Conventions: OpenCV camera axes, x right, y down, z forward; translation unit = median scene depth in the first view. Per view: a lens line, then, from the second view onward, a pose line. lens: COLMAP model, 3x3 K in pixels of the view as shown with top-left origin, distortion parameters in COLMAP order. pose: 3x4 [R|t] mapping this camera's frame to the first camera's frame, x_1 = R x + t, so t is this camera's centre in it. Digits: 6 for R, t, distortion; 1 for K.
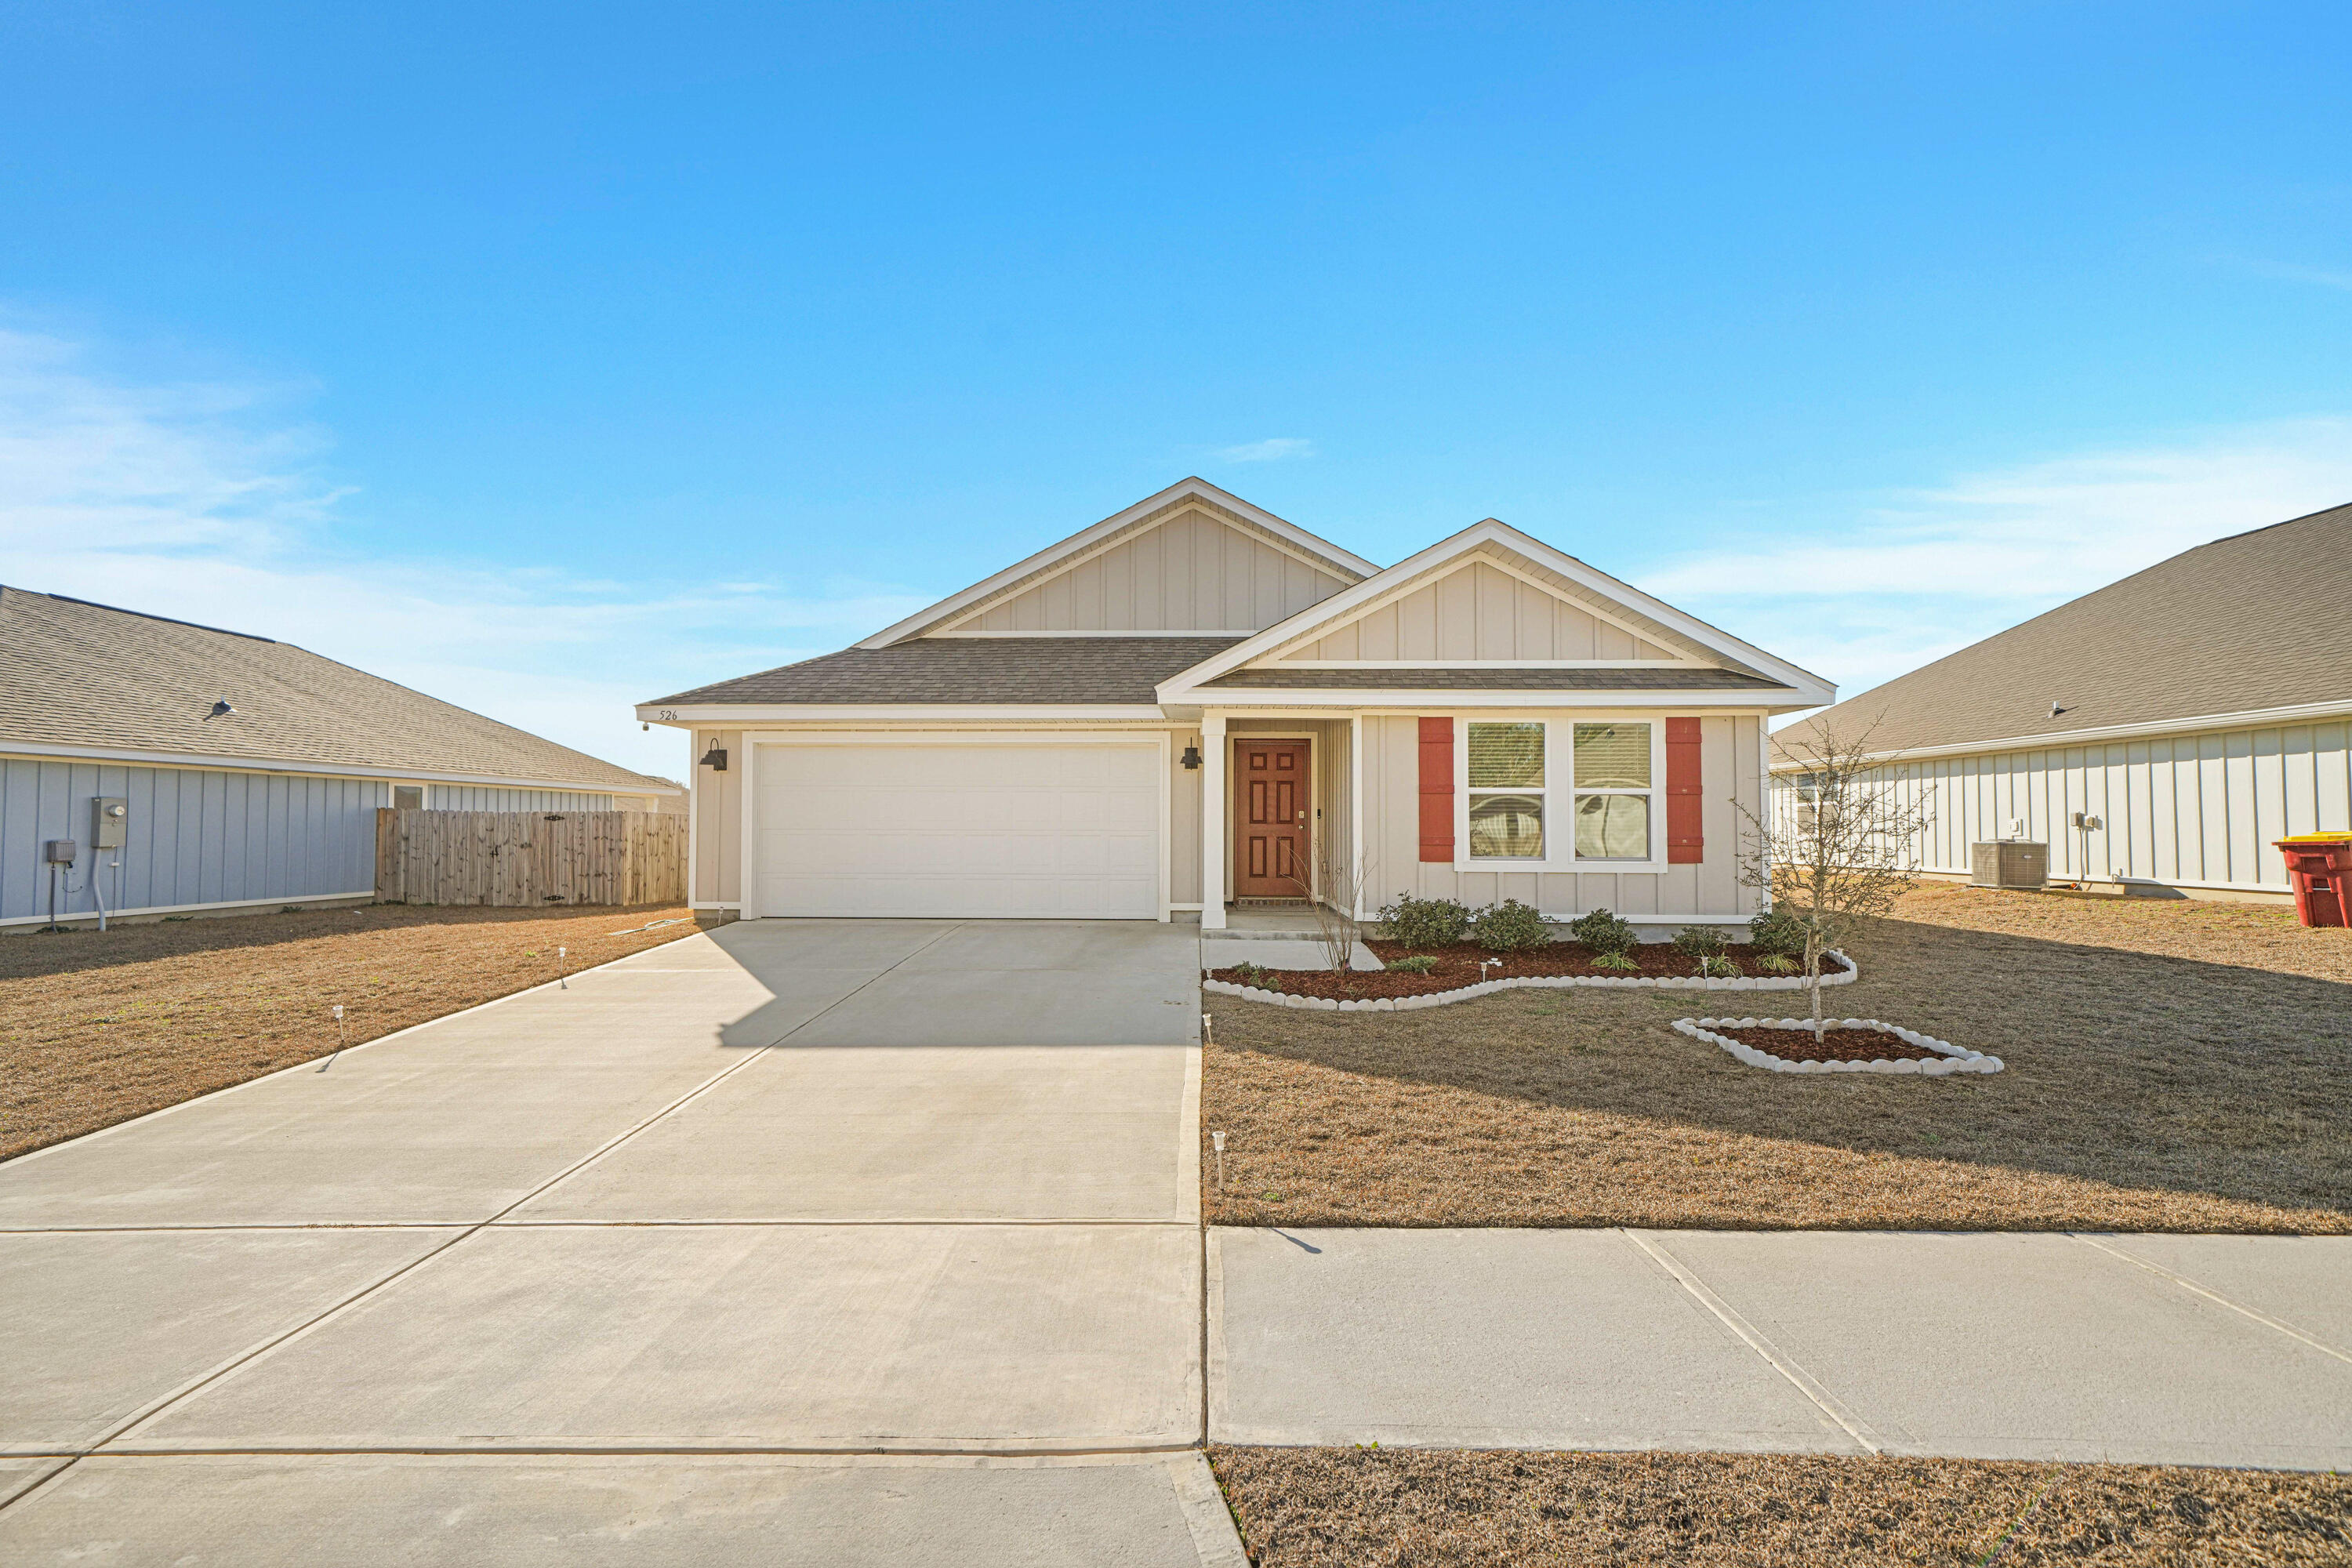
lens RADIAL K [[1129.8, 0, 1176.0], [0, 1129.8, 784.0], [0, 0, 1]] dist [0.005774, -0.000041]
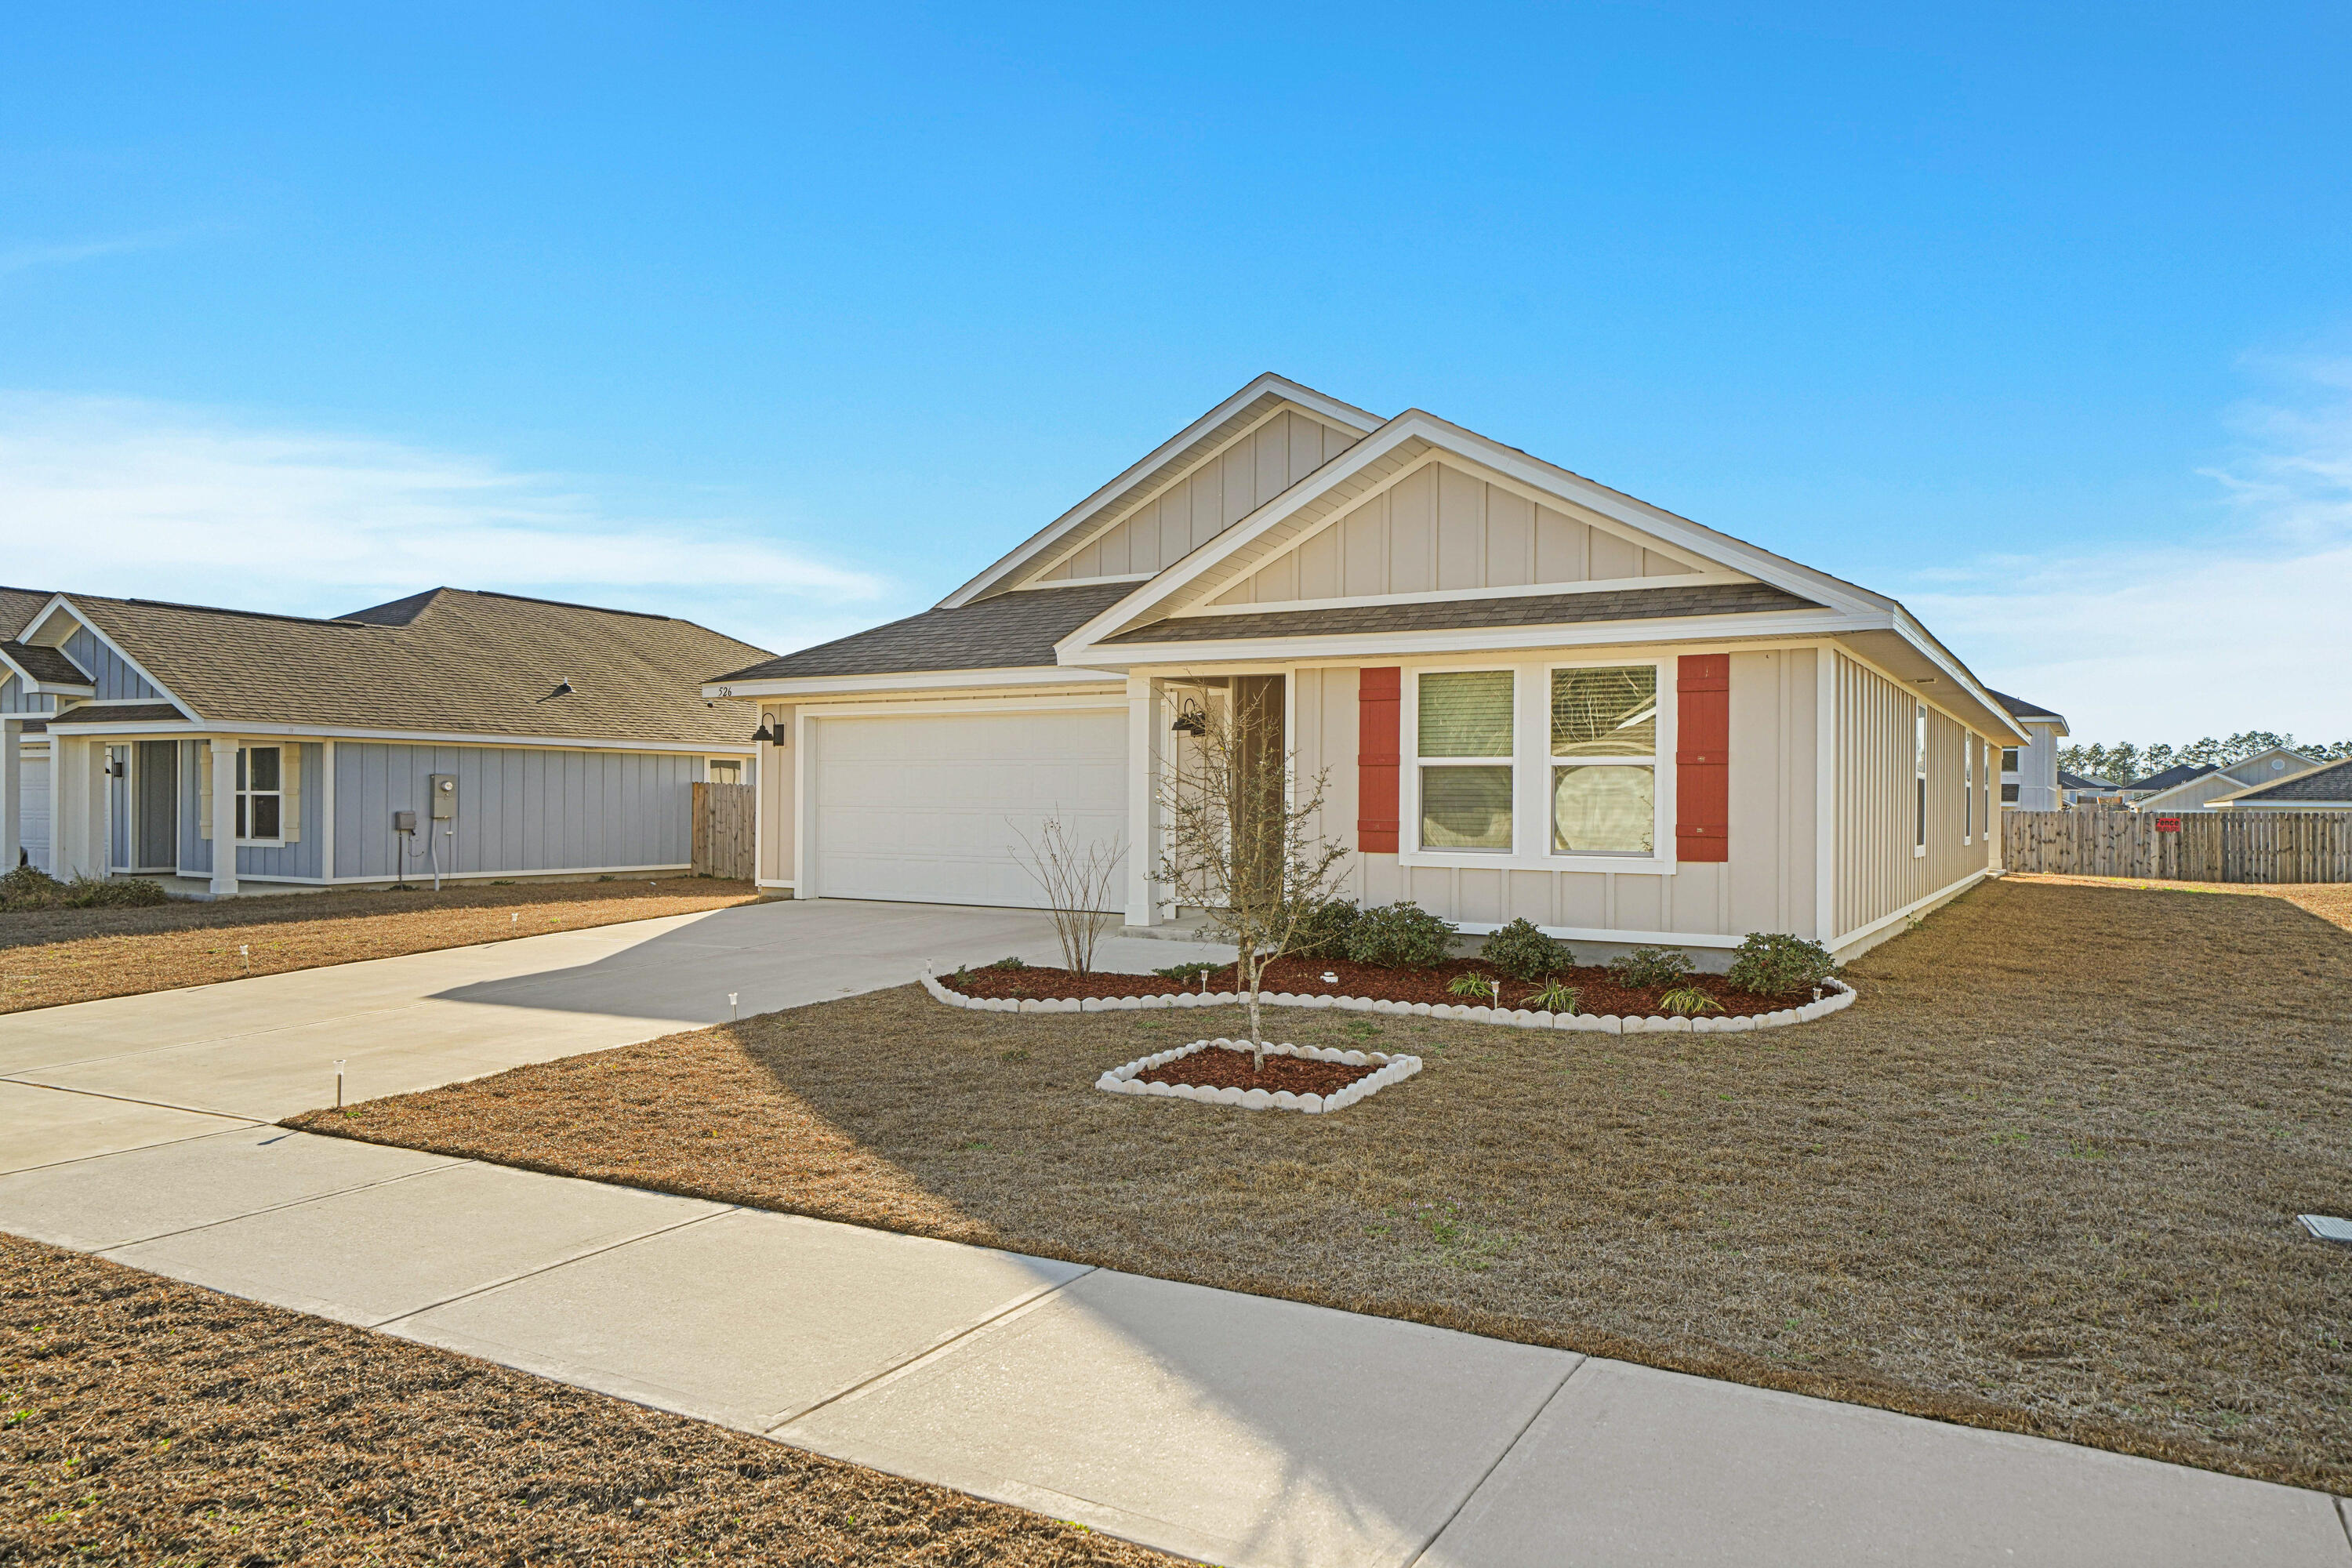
lens RADIAL K [[1552.5, 0, 1176.0], [0, 1552.5, 784.0], [0, 0, 1]] dist [0.002199, -0.000141]
pose [[0.874245, -0.000637, -0.485484, 0.625929], [0.012546, 0.999695, 0.021280, -0.003333], [0.485322, -0.024695, 0.873987, -0.009394]]
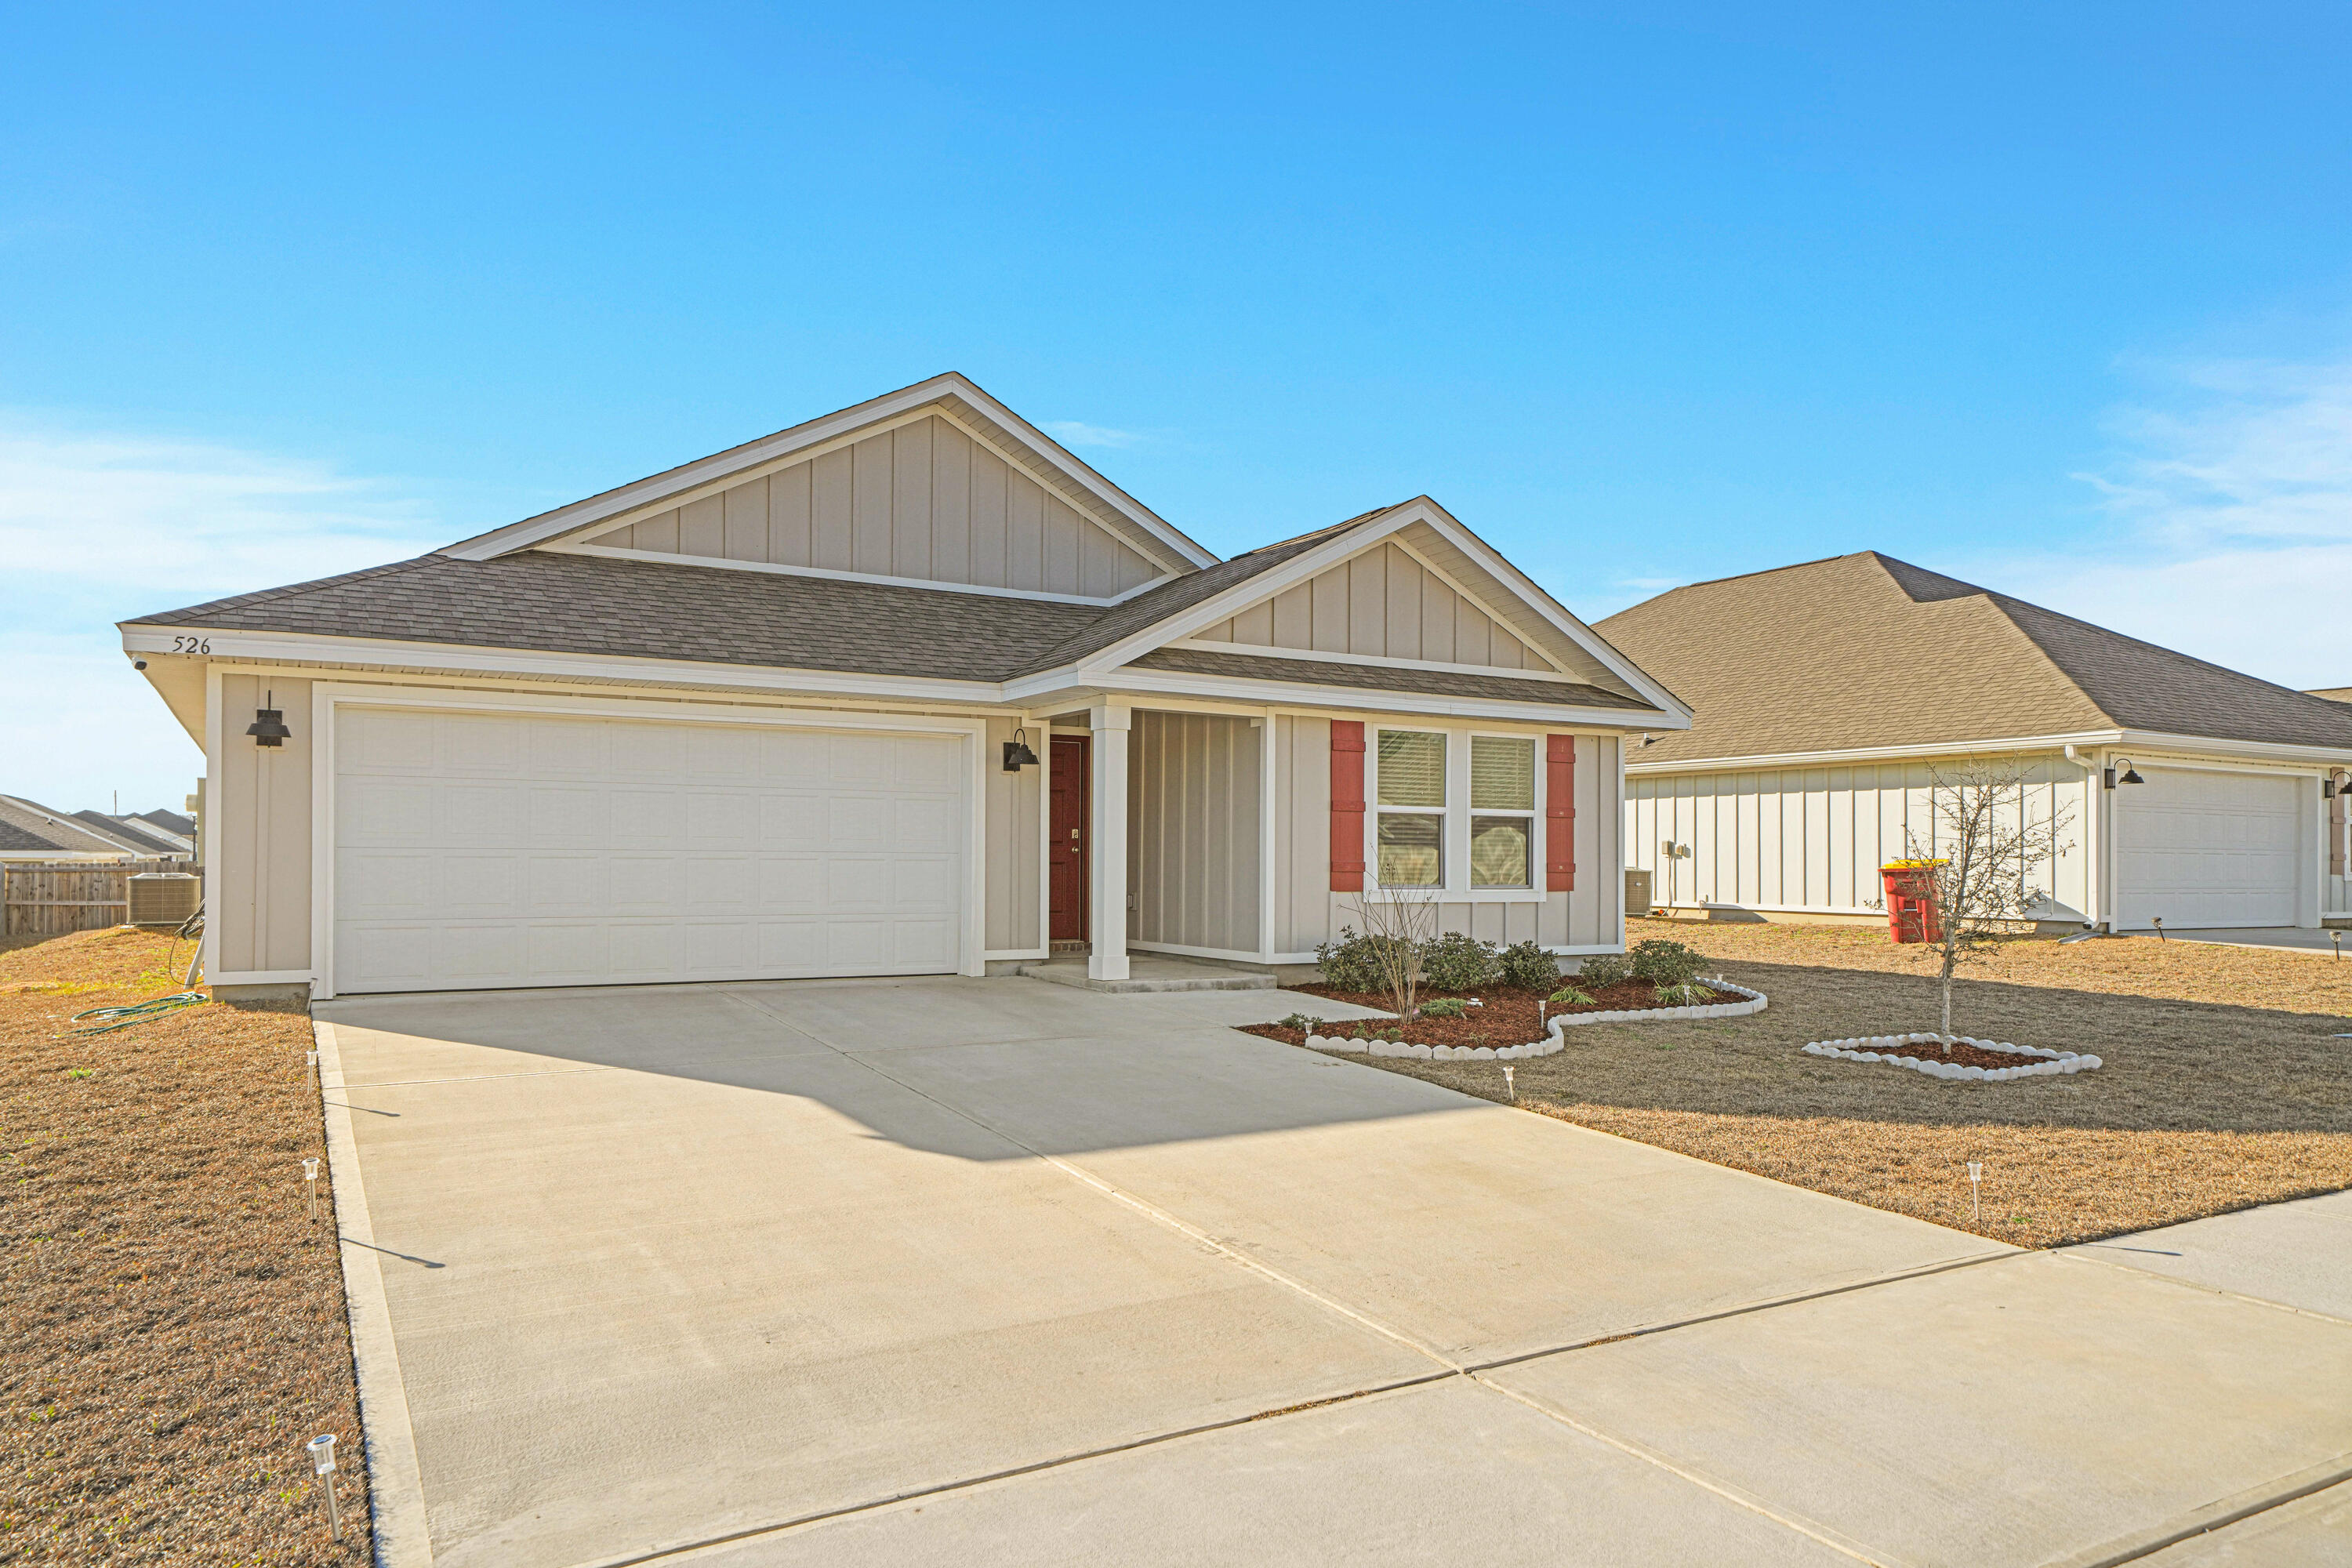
lens RADIAL K [[1501.1, 0, 1167.1], [0, 1501.1, 837.3], [0, 0, 1]] dist [0.008179, 0.001275]
pose [[0.856299, 0.011410, 0.516354, -0.463852], [-0.025954, 0.999443, 0.020956, 0.007975], [-0.515828, -0.031346, 0.856119, 0.103879]]
